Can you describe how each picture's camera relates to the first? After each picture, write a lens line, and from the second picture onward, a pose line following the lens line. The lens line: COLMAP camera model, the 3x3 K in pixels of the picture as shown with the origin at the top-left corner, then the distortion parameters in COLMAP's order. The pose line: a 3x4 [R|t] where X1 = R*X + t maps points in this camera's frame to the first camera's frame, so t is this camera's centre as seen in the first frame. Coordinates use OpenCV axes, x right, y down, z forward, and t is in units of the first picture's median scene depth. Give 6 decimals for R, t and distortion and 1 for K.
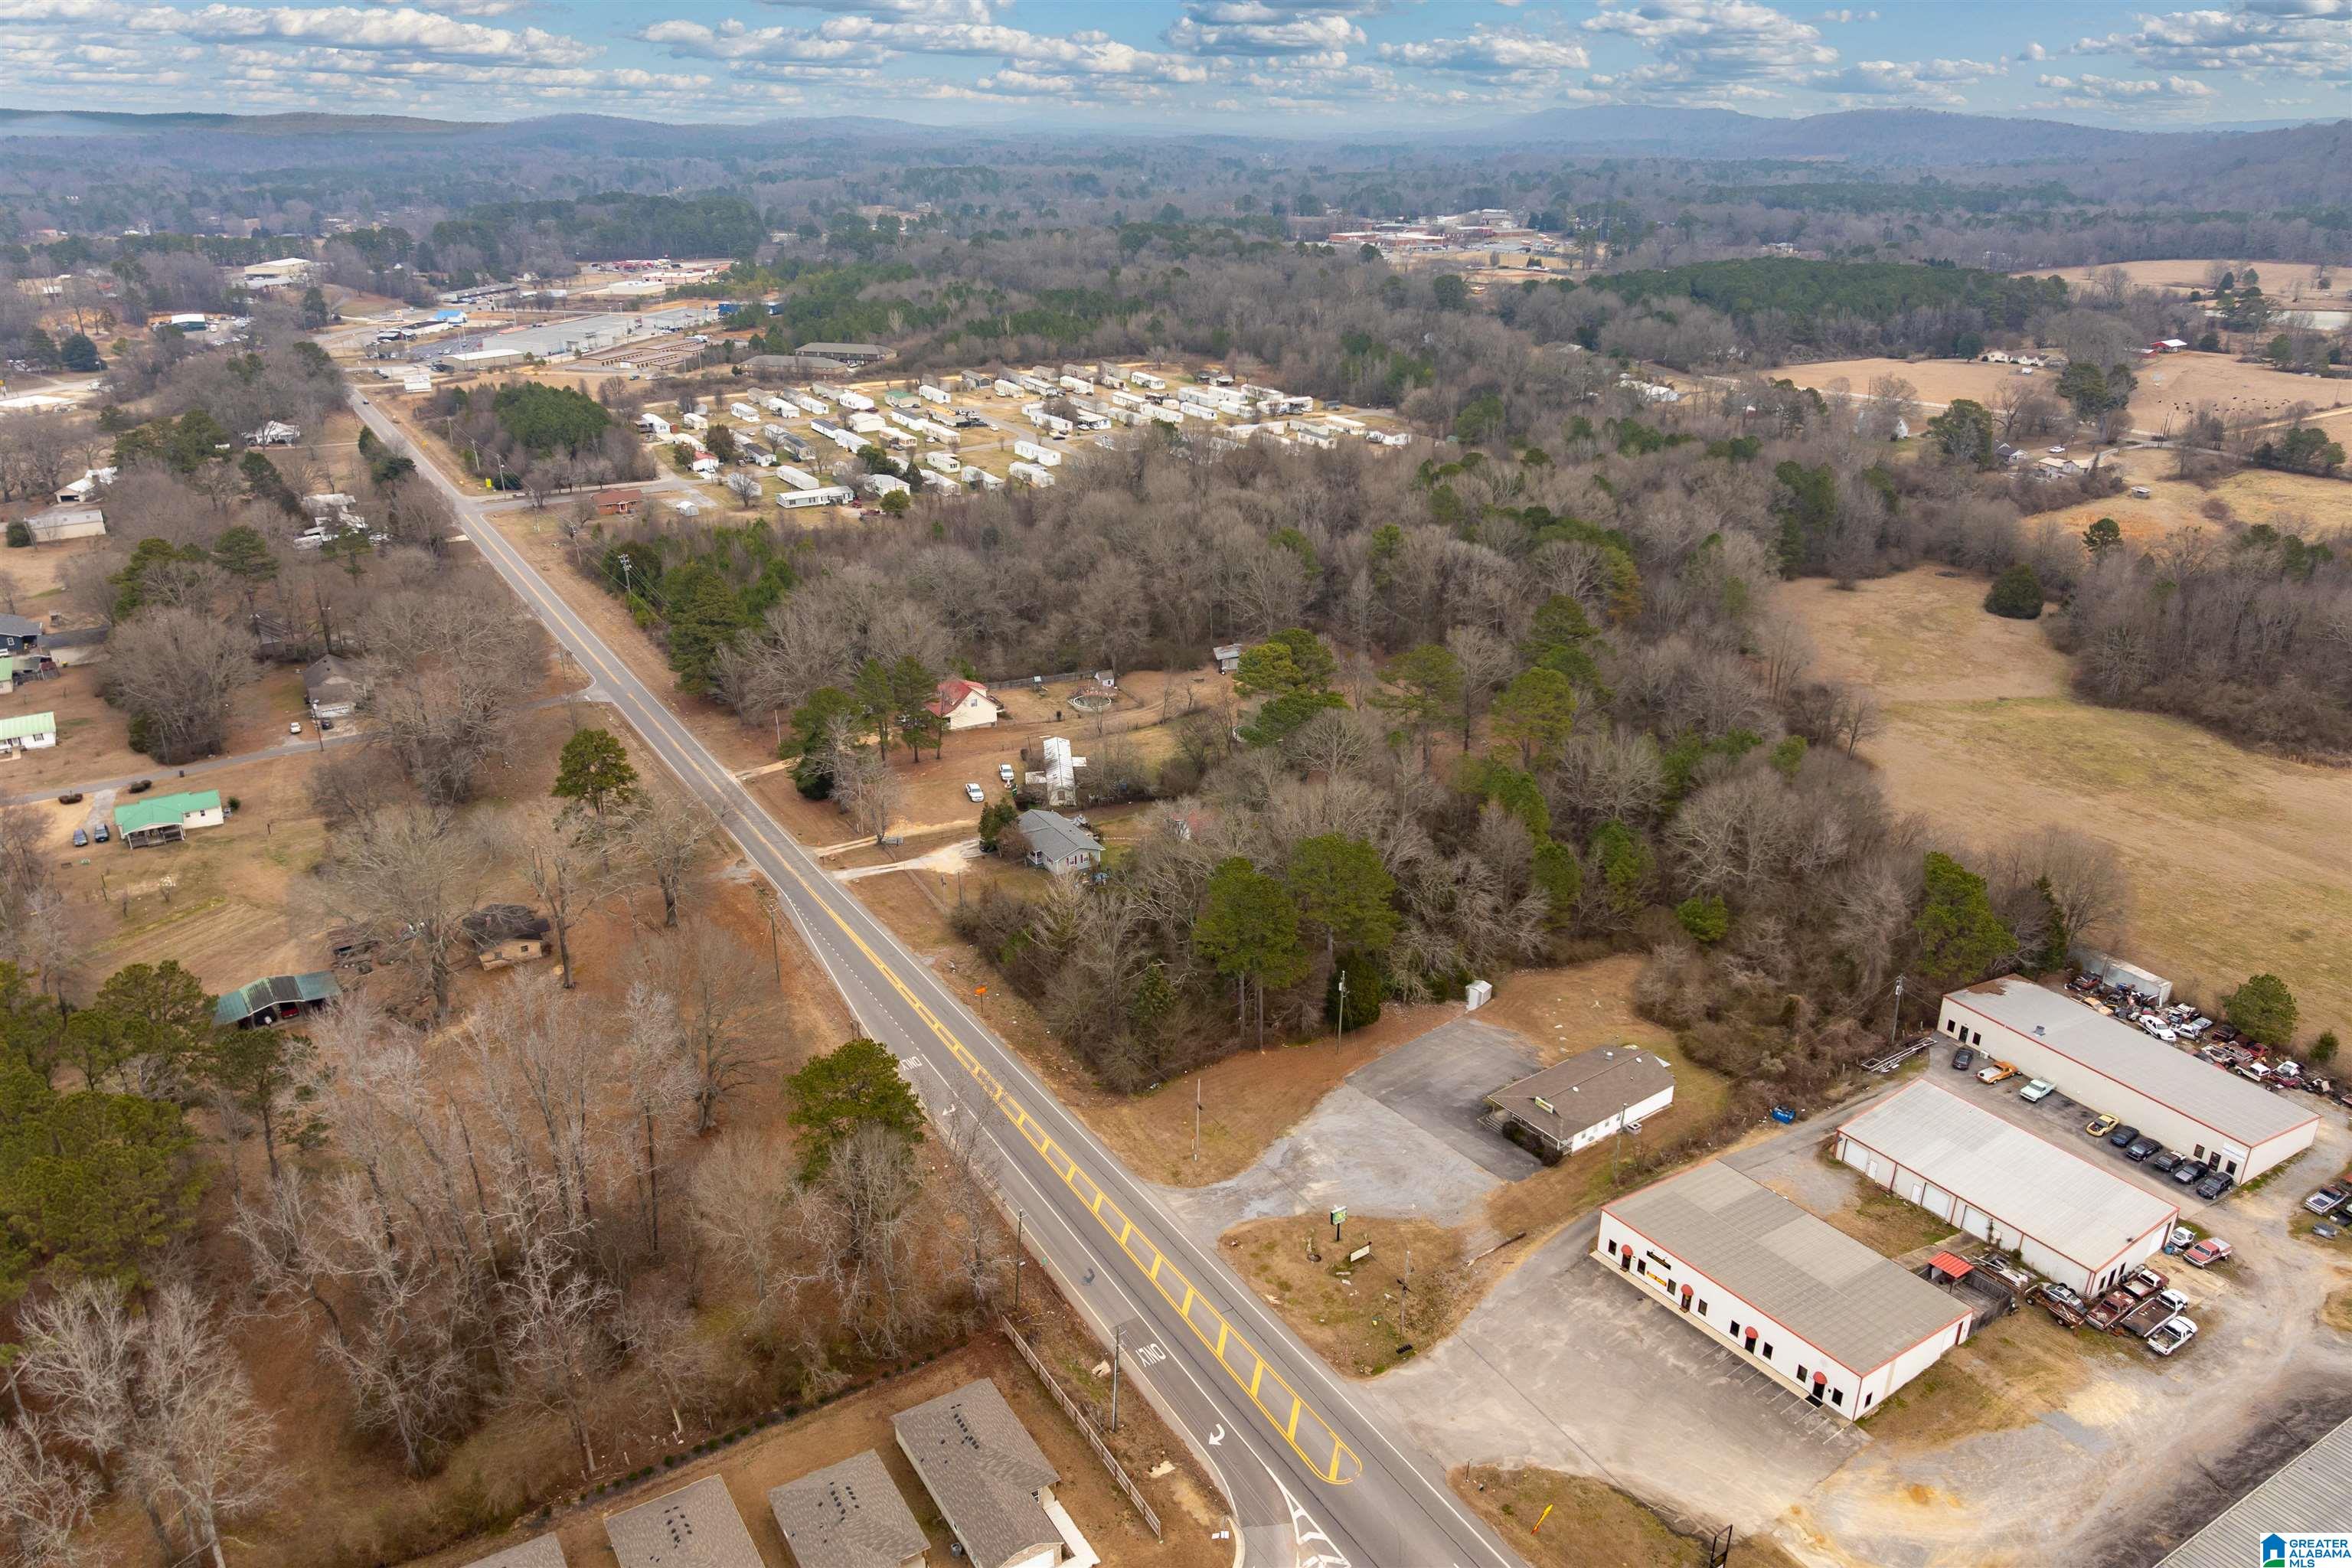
lens RADIAL K [[1677.0, 0, 1198.9], [0, 1677.0, 779.8], [0, 0, 1]] dist [-0.024551, -0.026861]
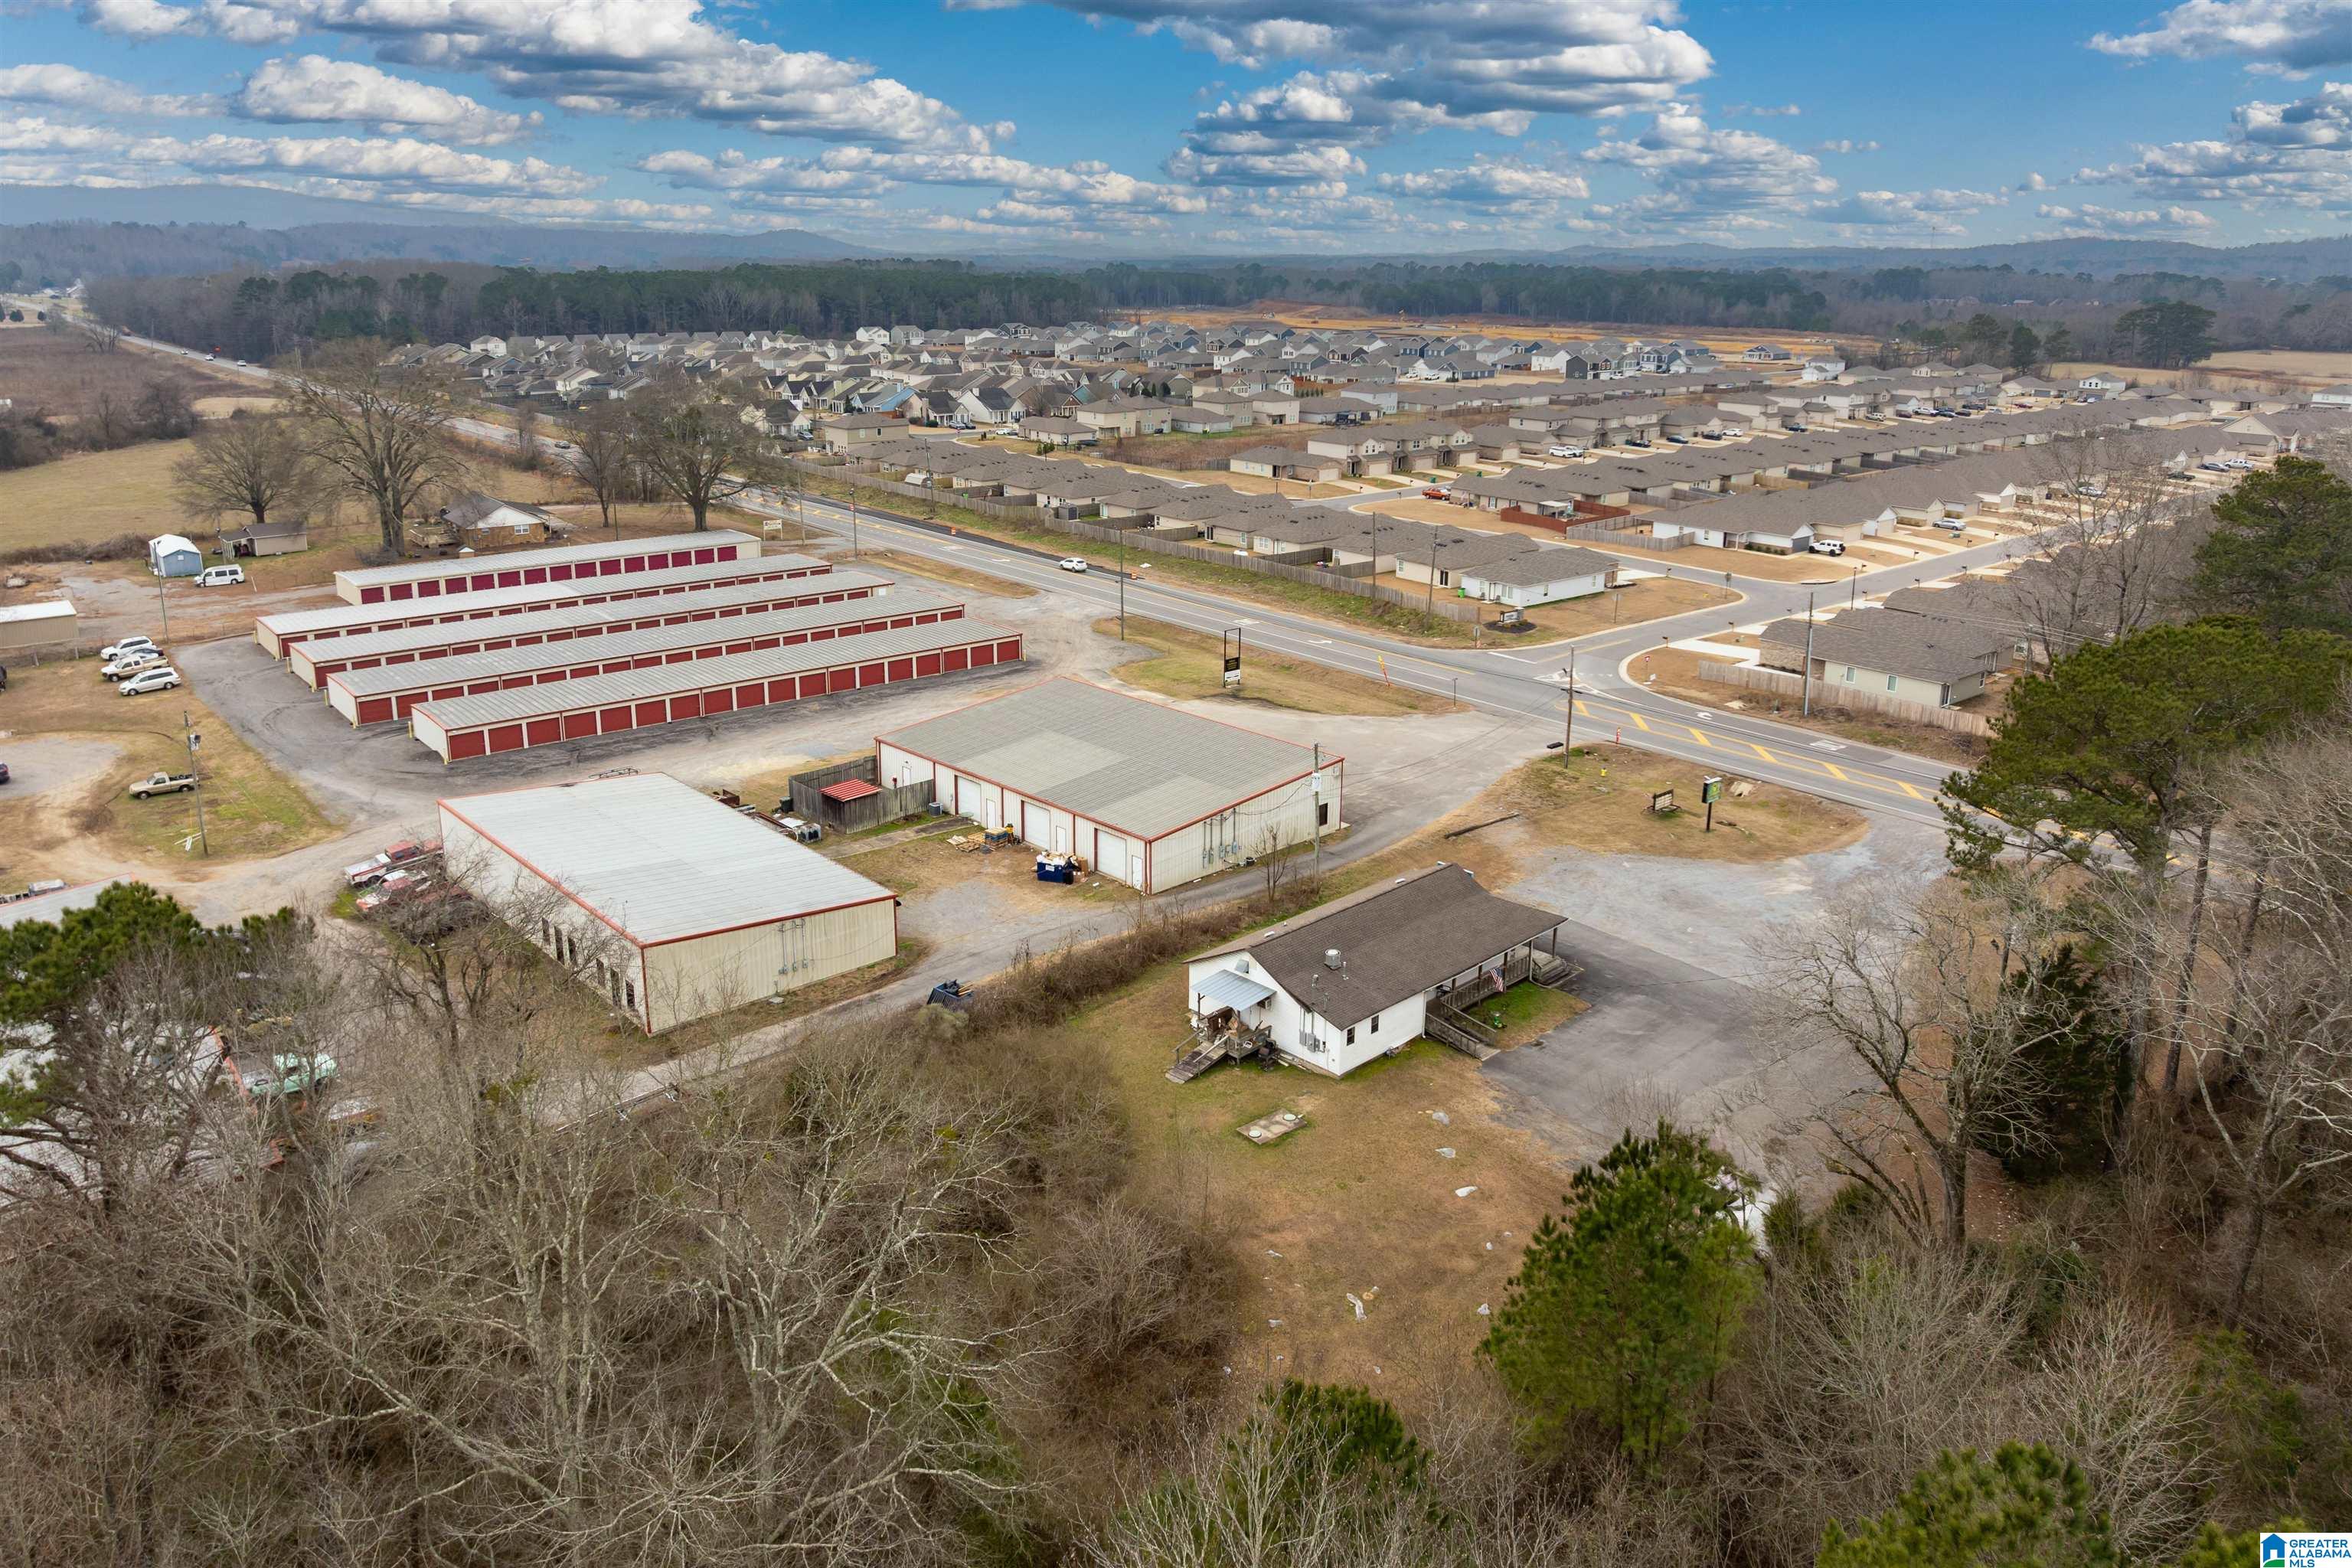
lens RADIAL K [[1620.3, 0, 1176.0], [0, 1620.3, 784.0], [0, 0, 1]] dist [-0.017624, -0.001974]
pose [[-0.990544, 0.032241, -0.133355, 0.380566], [-0.061717, 0.763387, 0.642986, -0.151901], [0.122532, 0.645136, -0.754178, 1.432615]]
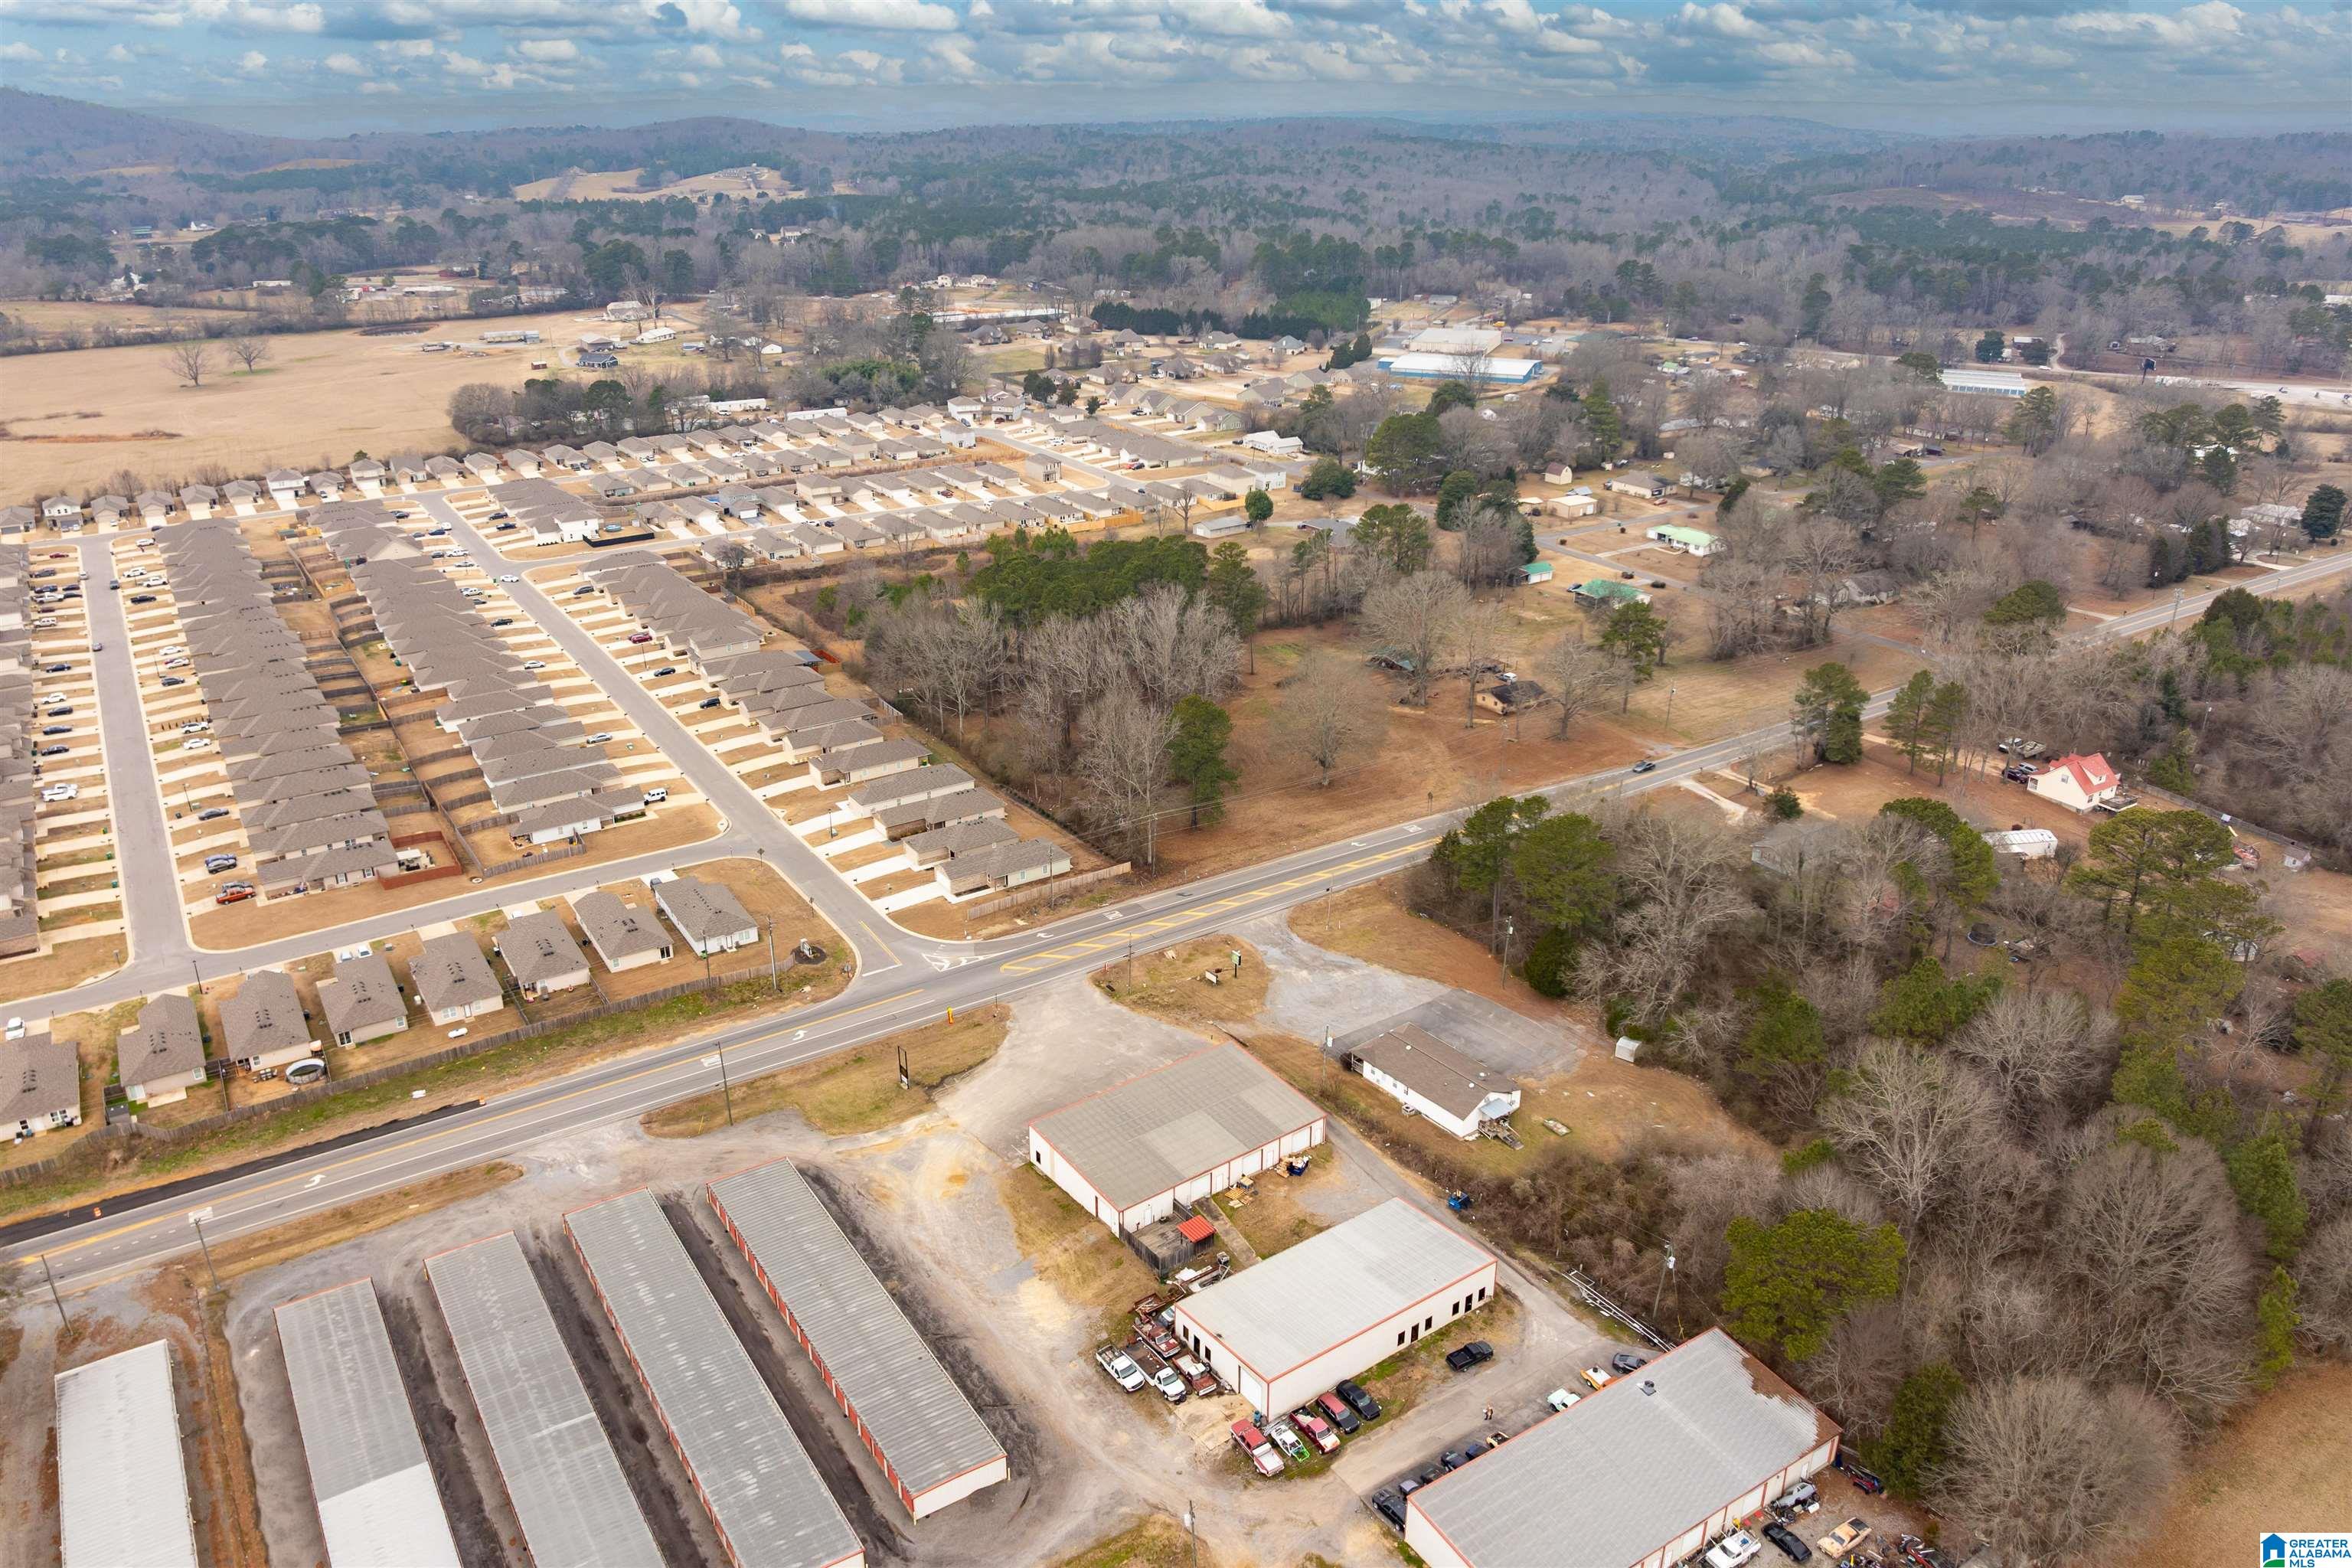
lens RADIAL K [[1677.0, 0, 1198.9], [0, 1677.0, 779.8], [0, 0, 1]] dist [-0.024551, -0.026861]
pose [[0.035106, 0.379003, -0.924729, 1.266521], [-0.379803, 0.860935, 0.338438, -0.312321], [0.924401, 0.339334, 0.174170, 0.662687]]
